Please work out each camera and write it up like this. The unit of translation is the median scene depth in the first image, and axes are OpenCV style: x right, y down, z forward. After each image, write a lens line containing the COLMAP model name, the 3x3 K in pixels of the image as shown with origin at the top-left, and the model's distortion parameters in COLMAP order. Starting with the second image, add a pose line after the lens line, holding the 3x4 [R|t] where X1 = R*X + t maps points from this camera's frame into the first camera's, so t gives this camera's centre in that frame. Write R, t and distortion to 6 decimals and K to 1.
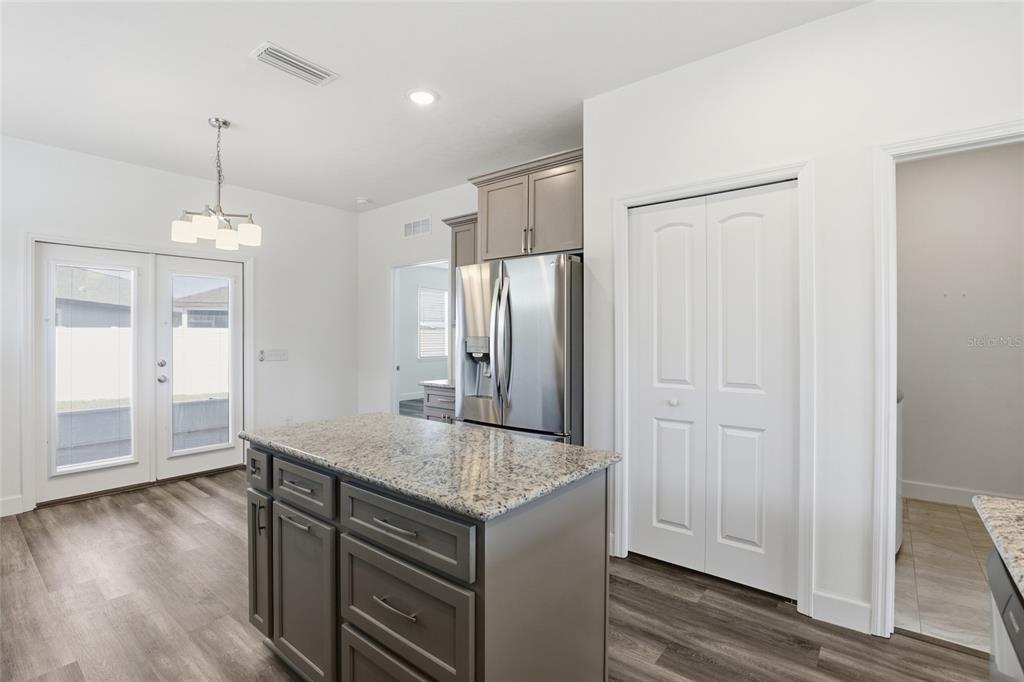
lens RADIAL K [[472.3, 0, 513.3], [0, 472.3, 335.7], [0, 0, 1]] dist [-0.037185, 0.005716]
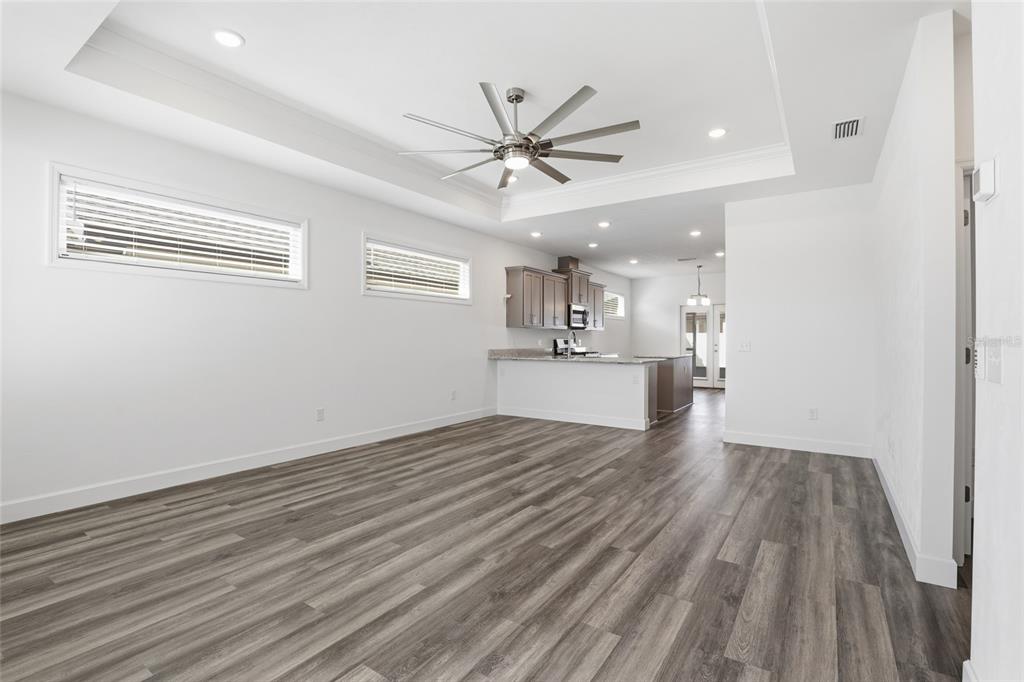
lens RADIAL K [[472.3, 0, 509.3], [0, 472.3, 339.3], [0, 0, 1]] dist [-0.037185, 0.005716]
pose [[0.073173, -0.000855, -0.997319, 2.161225], [-0.001886, 0.999998, -0.000995, 0.037575], [0.997318, 0.001954, 0.073171, -0.464390]]
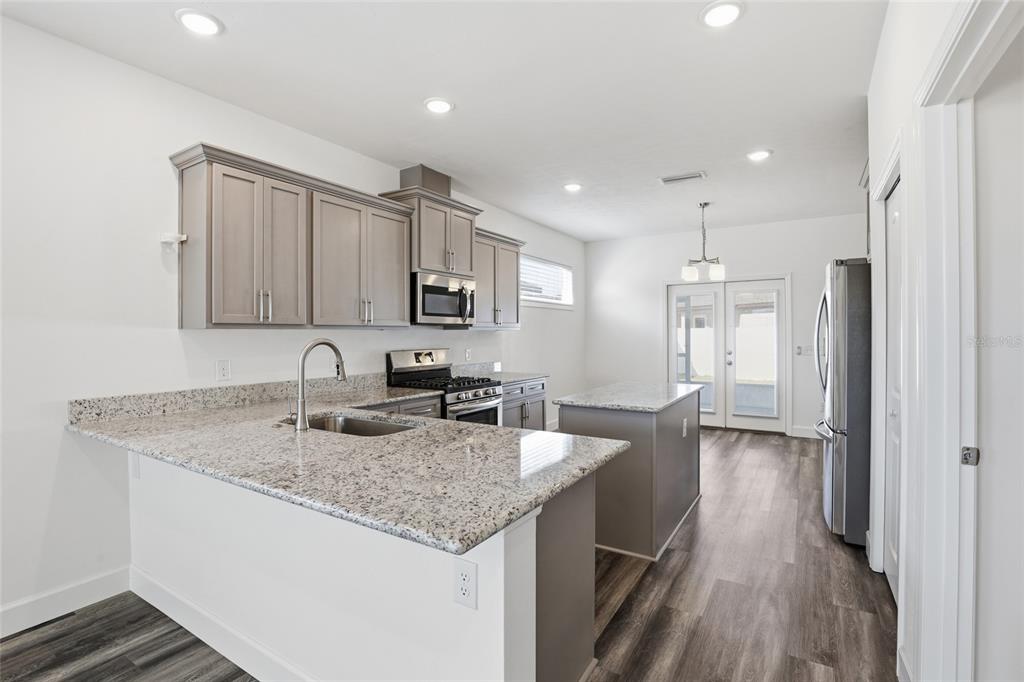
lens RADIAL K [[472.3, 0, 521.2], [0, 472.3, 337.6], [0, 0, 1]] dist [-0.037185, 0.005716]
pose [[0.125096, 0.005720, -0.992128, 0.804831], [0.006086, 0.999960, 0.006533, -0.005633], [0.992126, -0.006856, 0.125056, 0.133737]]
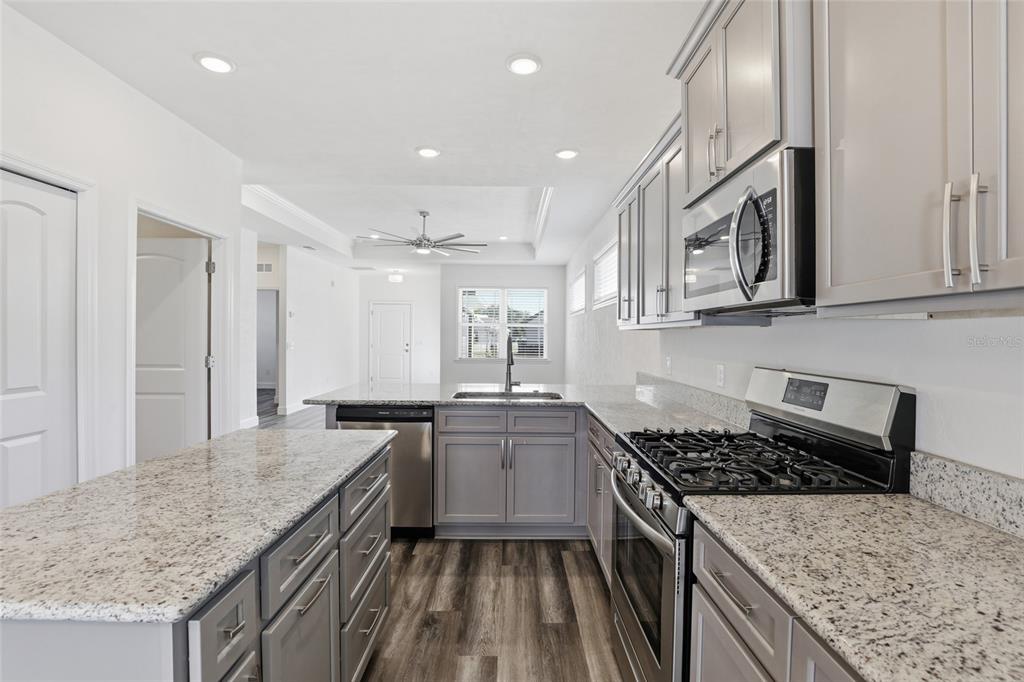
lens RADIAL K [[472.3, 0, 517.3], [0, 472.3, 339.0], [0, 0, 1]] dist [-0.037185, 0.005716]
pose [[-0.637704, -0.011068, 0.770202, -0.546203], [-0.007166, 0.999939, 0.008436, -0.005221], [-0.770248, -0.000140, -0.637744, 0.542923]]
